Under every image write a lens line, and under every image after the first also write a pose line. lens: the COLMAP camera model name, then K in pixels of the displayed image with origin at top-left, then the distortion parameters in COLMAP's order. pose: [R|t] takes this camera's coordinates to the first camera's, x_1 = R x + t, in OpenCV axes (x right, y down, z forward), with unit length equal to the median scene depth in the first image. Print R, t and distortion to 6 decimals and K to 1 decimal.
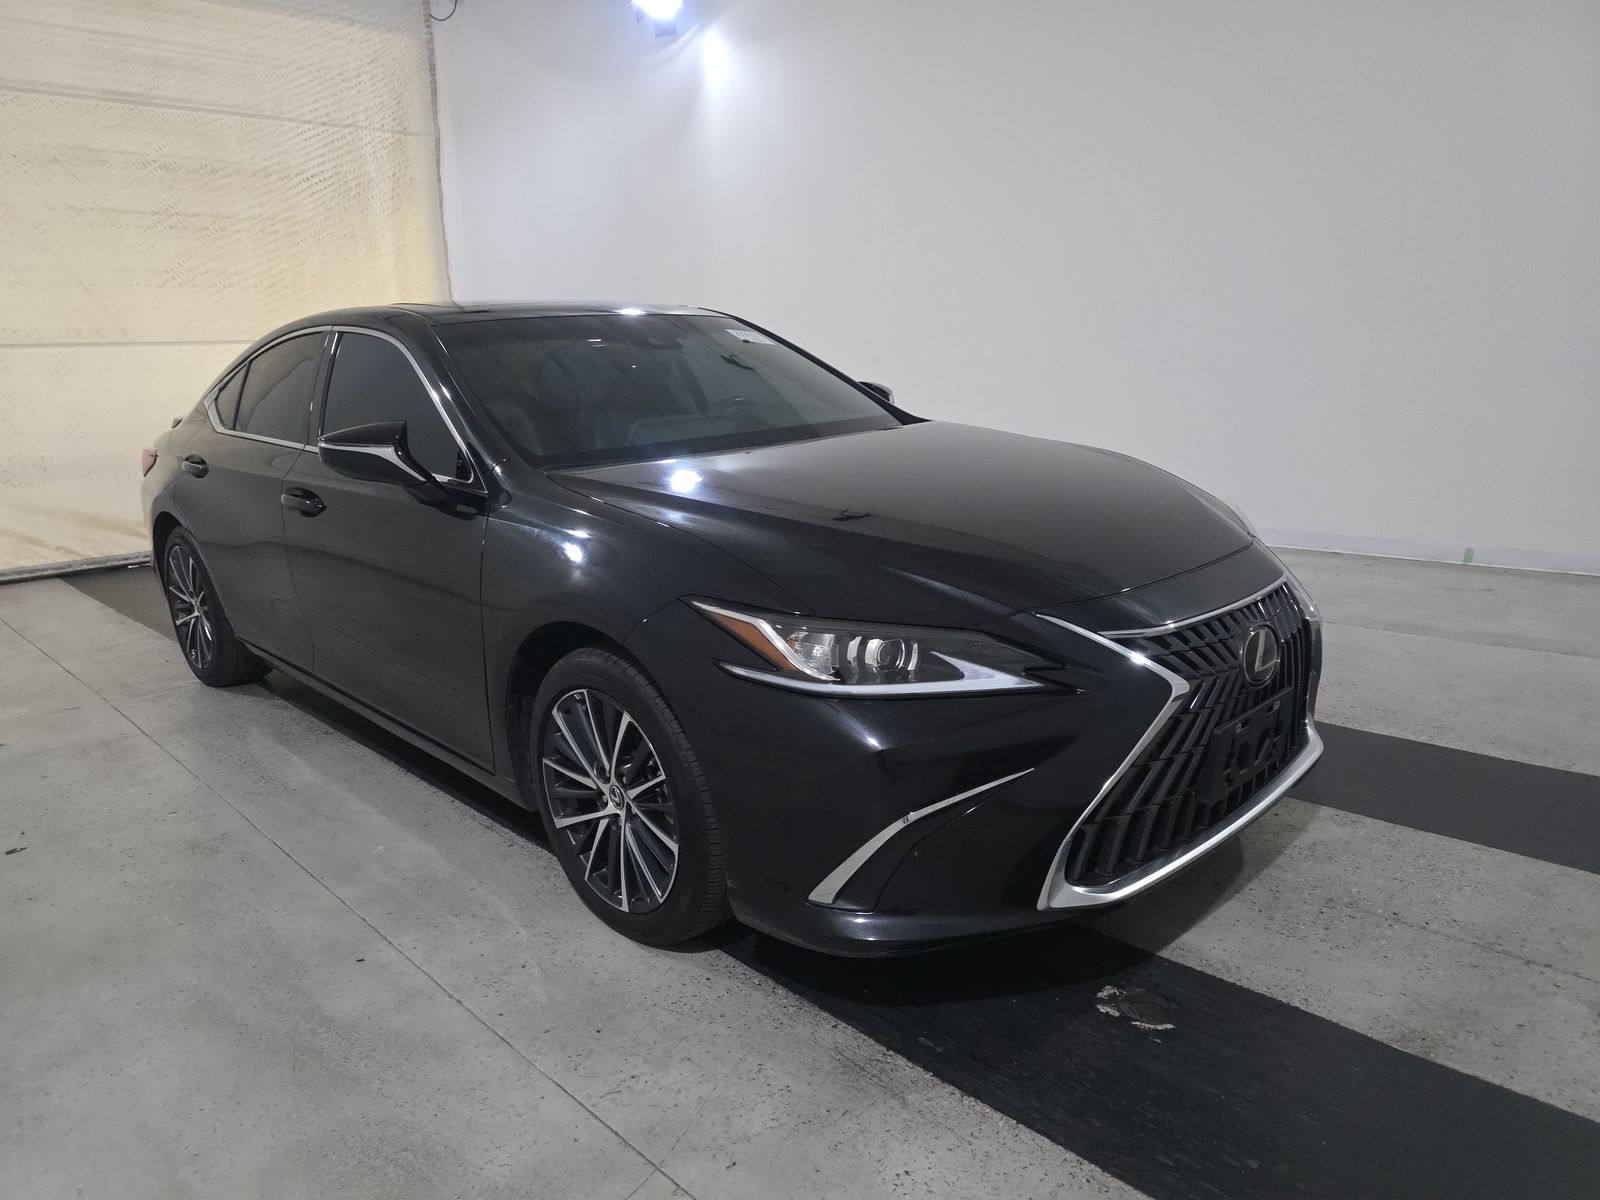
lens RADIAL K [[1074.9, 0, 790.5], [0, 1074.9, 605.3], [0, 0, 1]] dist [0.034152, -0.028693]
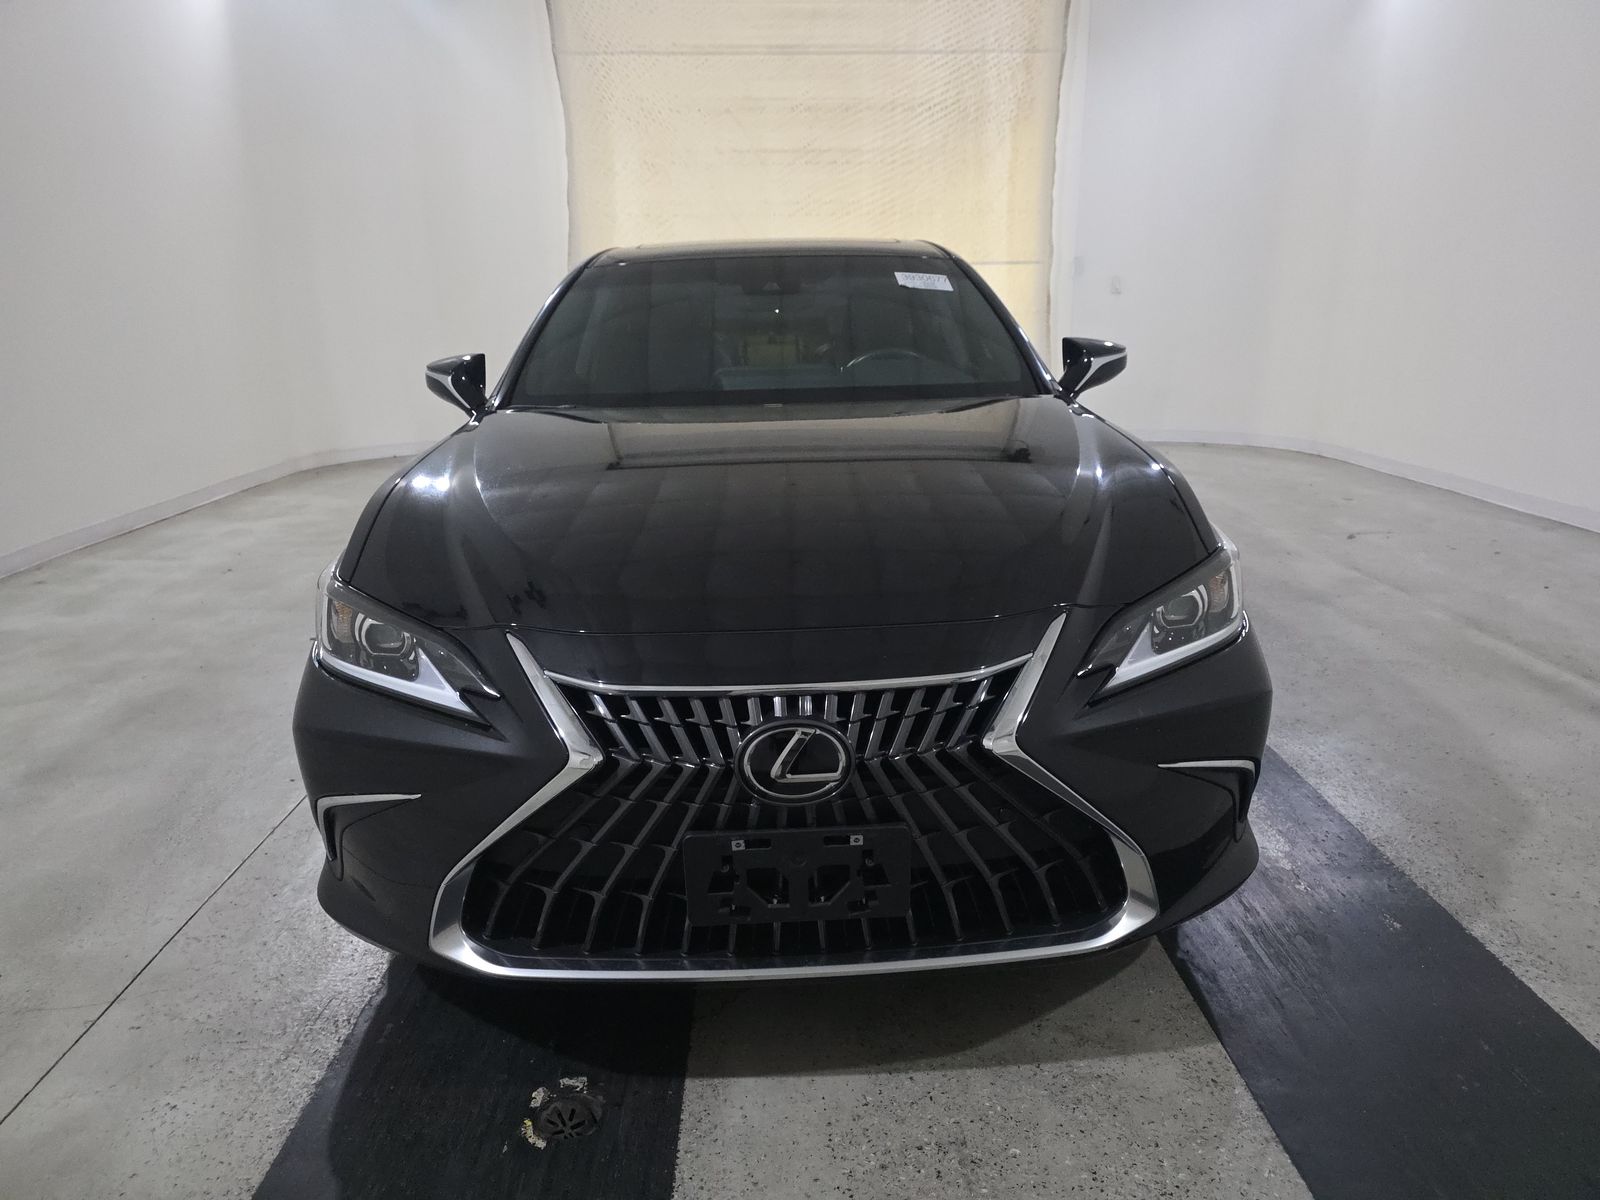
lens RADIAL K [[1074.9, 0, 794.7], [0, 1074.9, 595.5], [0, 0, 1]] dist [0.034152, -0.028693]
pose [[0.745562, 0.210530, -0.632309, 0.228845], [-0.167901, 0.977524, 0.127497, -0.041689], [0.644939, 0.011108, 0.764153, 0.115804]]
